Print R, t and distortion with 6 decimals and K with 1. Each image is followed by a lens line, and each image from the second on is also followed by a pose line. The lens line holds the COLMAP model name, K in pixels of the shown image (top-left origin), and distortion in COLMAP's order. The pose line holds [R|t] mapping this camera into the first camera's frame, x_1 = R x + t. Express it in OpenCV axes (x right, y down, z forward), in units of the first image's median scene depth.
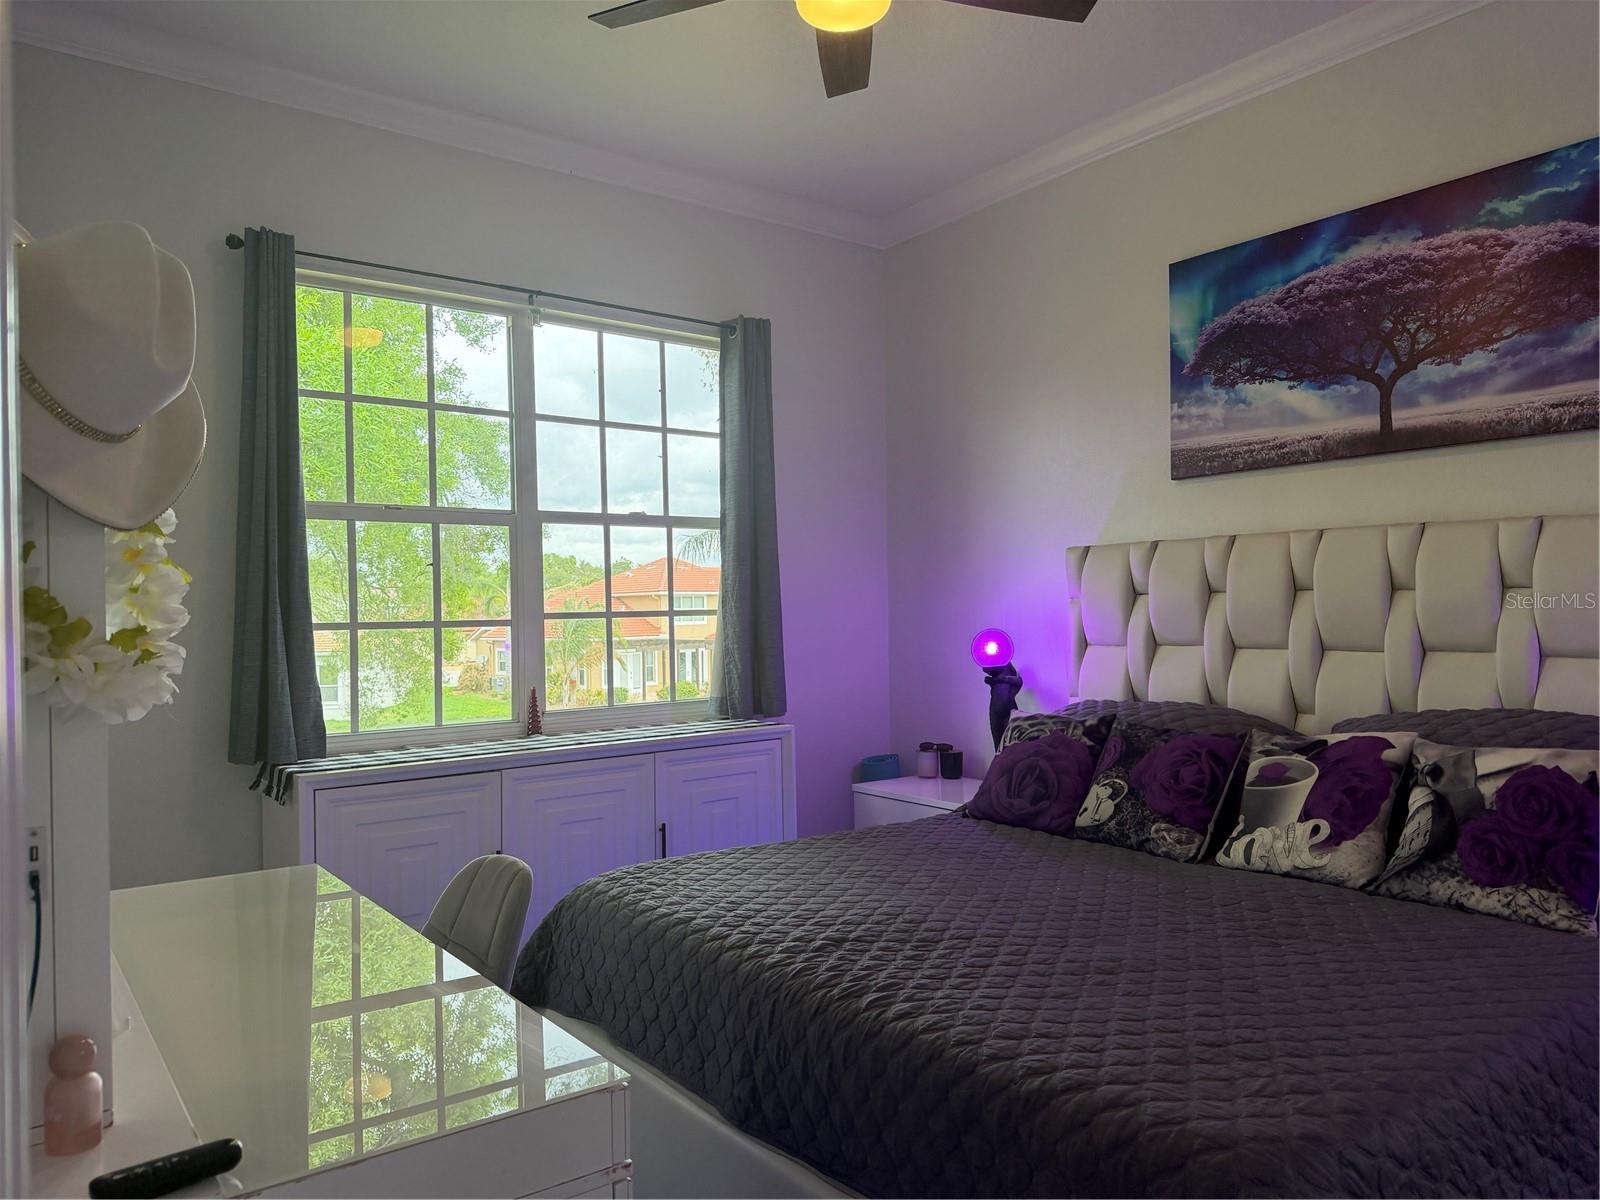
lens RADIAL K [[1122.4, 0, 800.1], [0, 1122.4, 602.7], [0, 0, 1]] dist [0.036399, -0.045115]
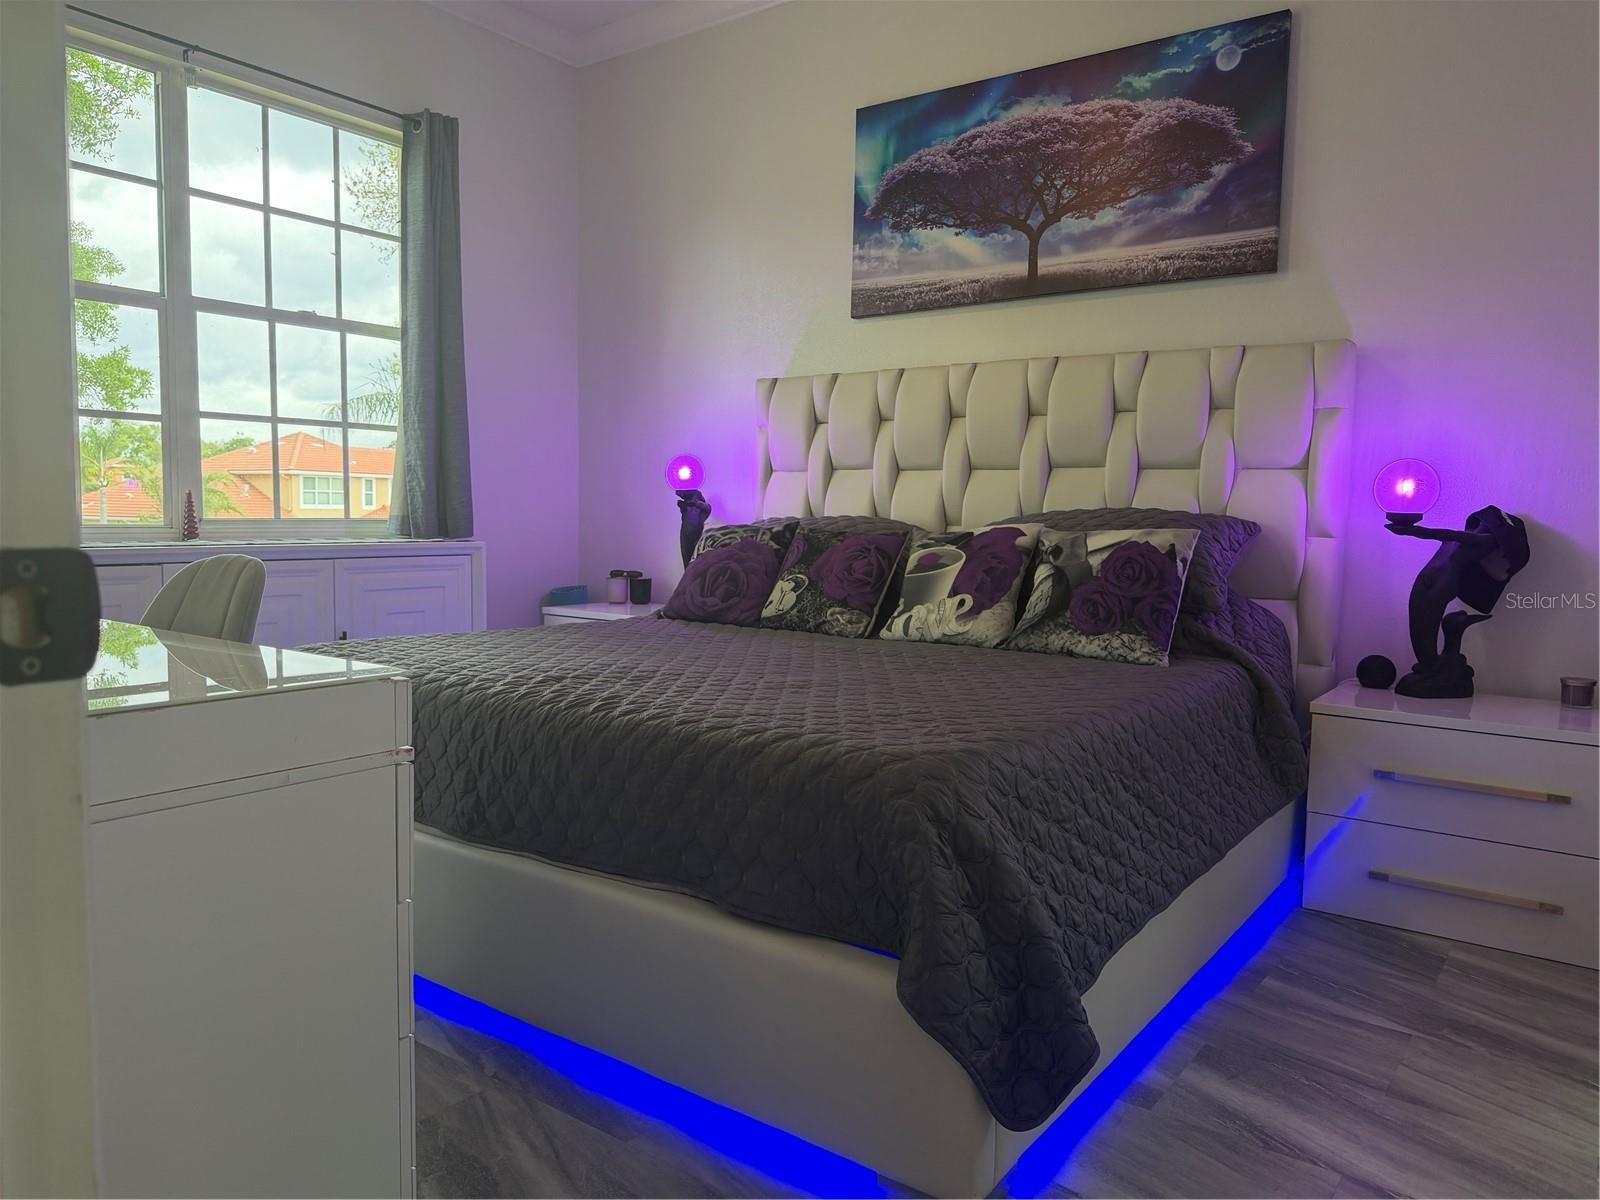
lens RADIAL K [[1111.9, 0, 796.1], [0, 1111.9, 598.8], [0, 0, 1]] dist [0.175193, -0.343987]
pose [[0.956104, 0.010900, 0.292824, -0.040421], [-0.036218, 0.996041, 0.081180, 0.085687], [-0.290780, -0.088222, 0.952714, -0.048483]]
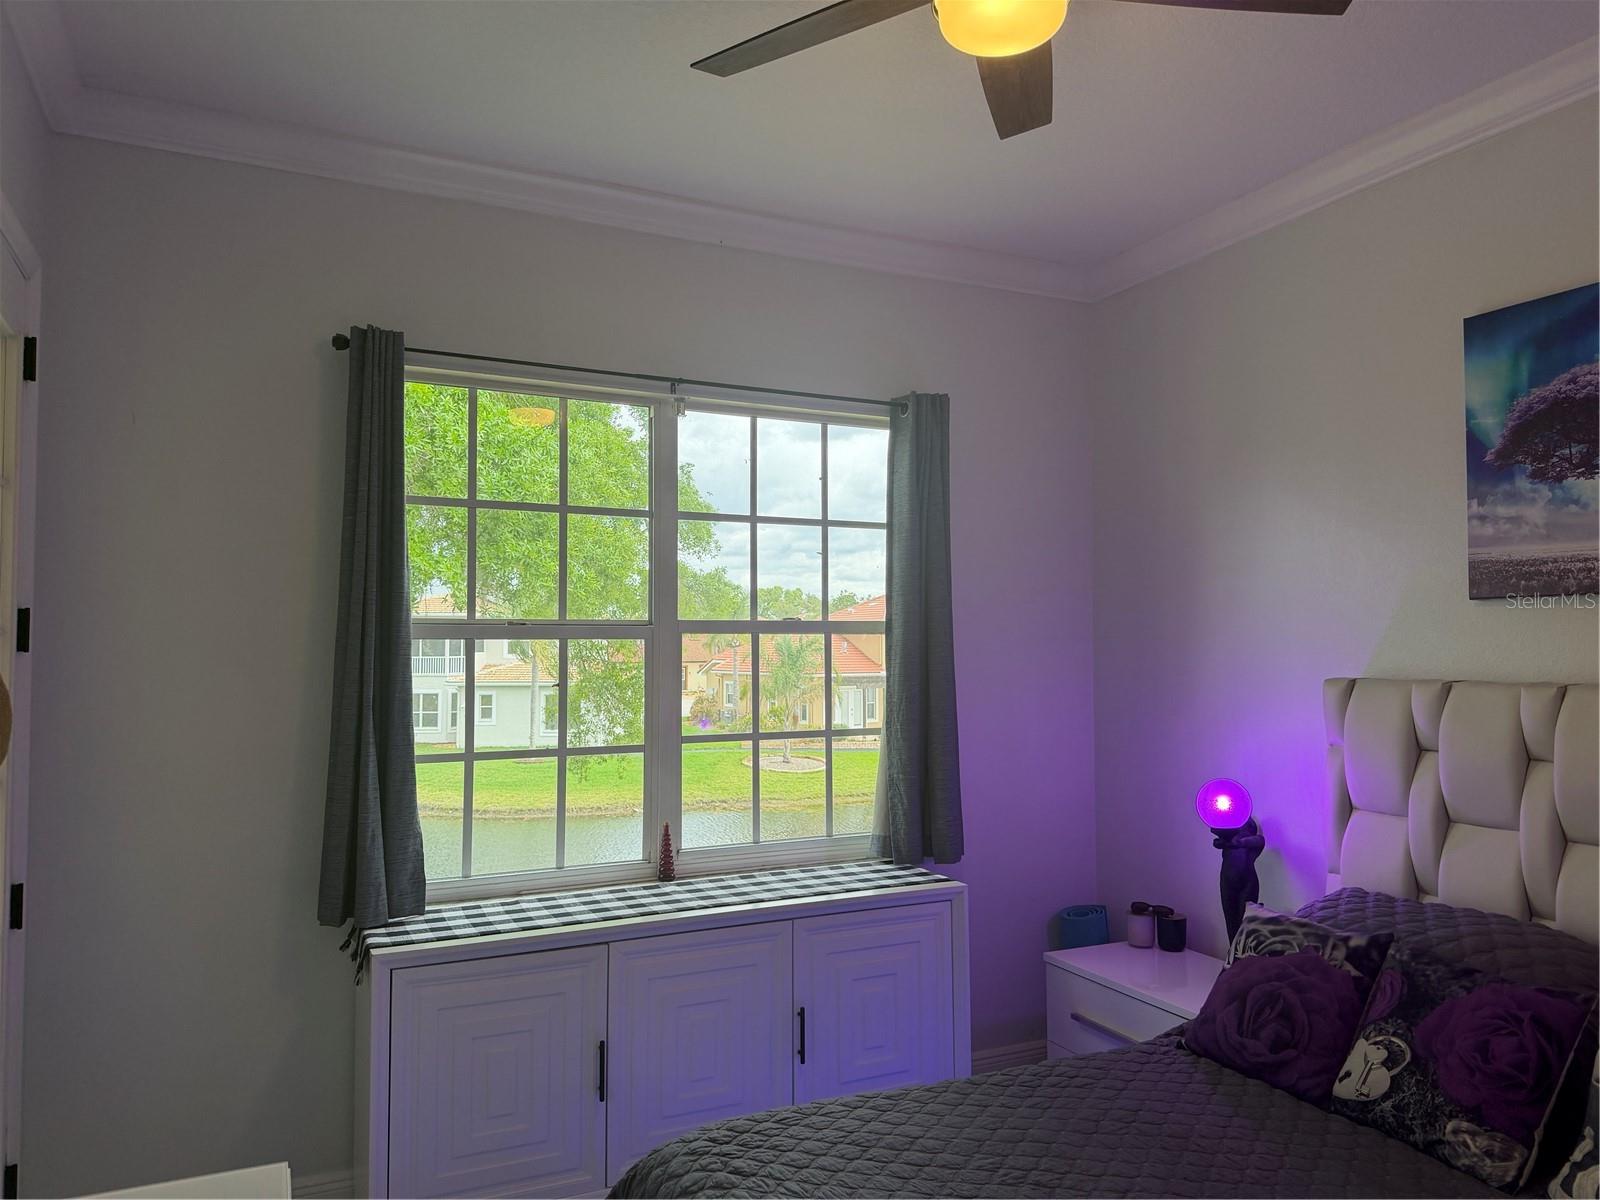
lens RADIAL K [[1133.7, 0, 799.6], [0, 1133.7, 599.6], [0, 0, 1]] dist [0.024001, -0.026950]
pose [[0.980125, 0.008830, -0.198182, 0.046138], [-0.015039, 0.999441, -0.029846, -0.090915], [0.197808, 0.032233, 0.979711, 0.182946]]
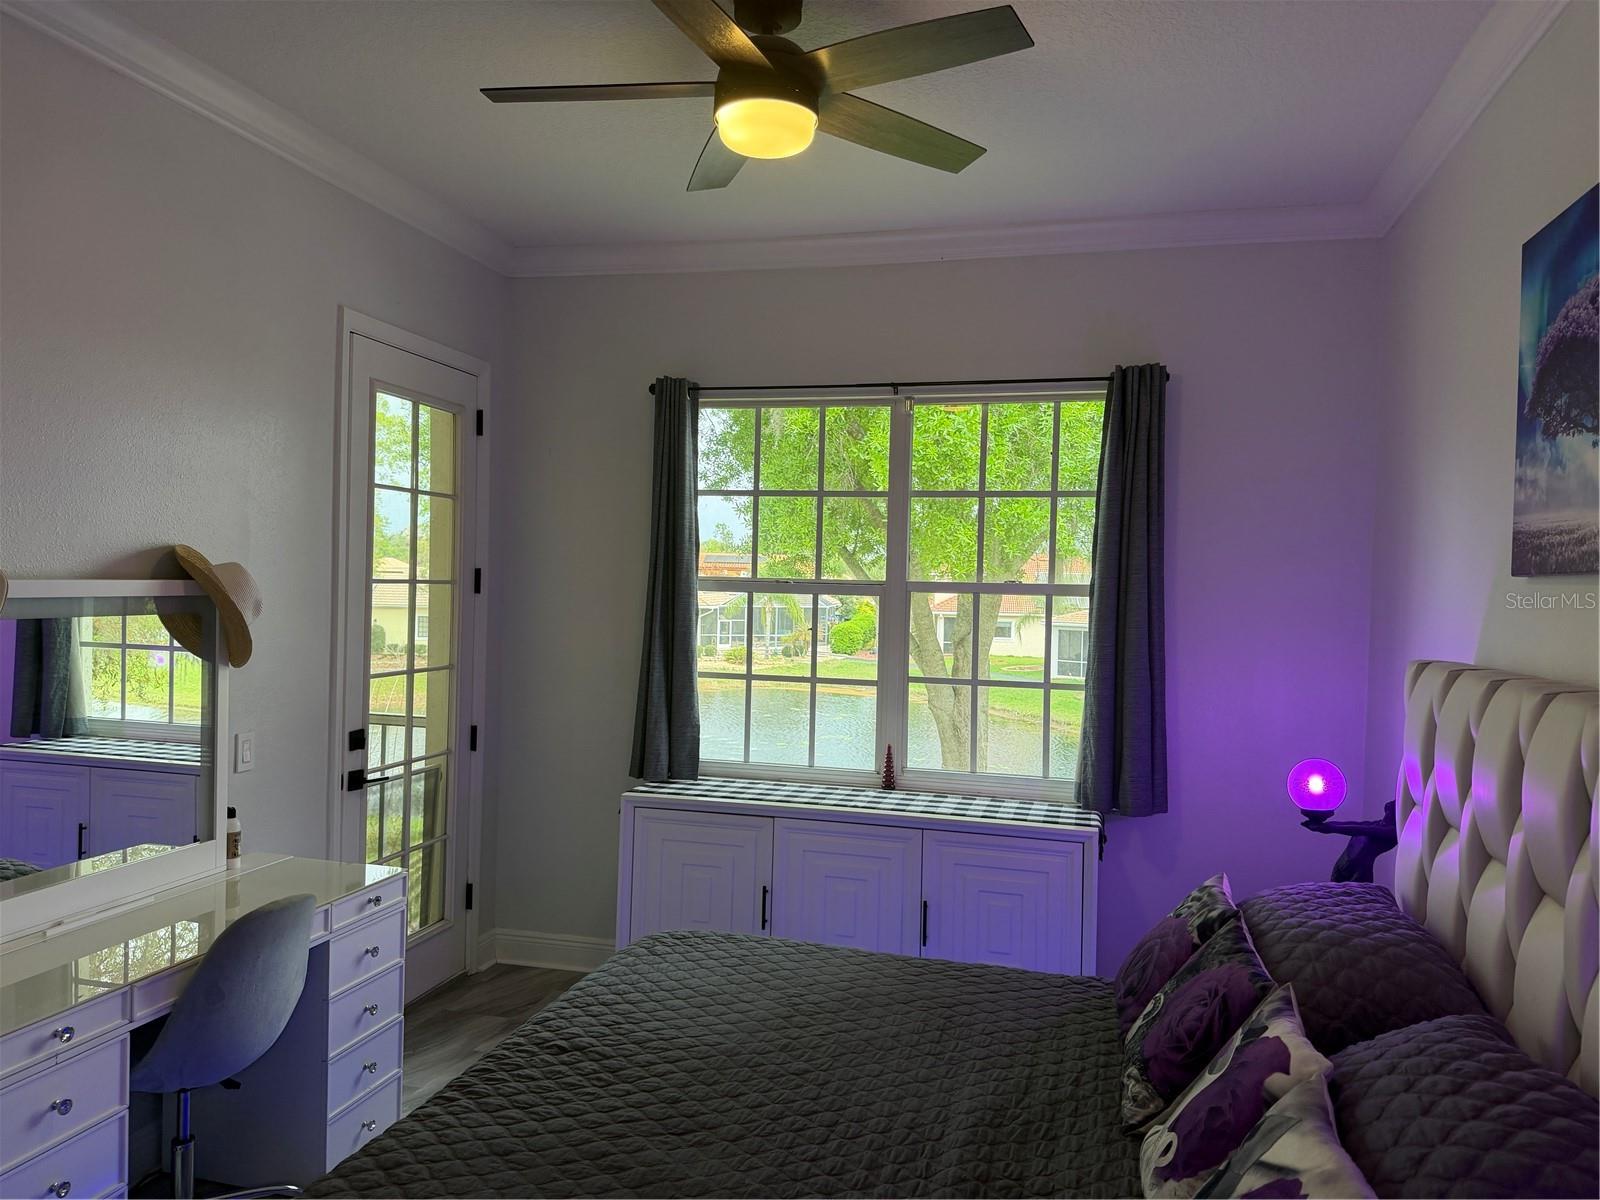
lens RADIAL K [[1122.4, 0, 800.1], [0, 1122.4, 602.7], [0, 0, 1]] dist [0.036399, -0.045115]
pose [[0.621226, 0.048089, -0.782155, 0.669214], [-0.032307, 0.998838, 0.035751, -0.119017], [0.782966, 0.003060, 0.622058, 0.311363]]
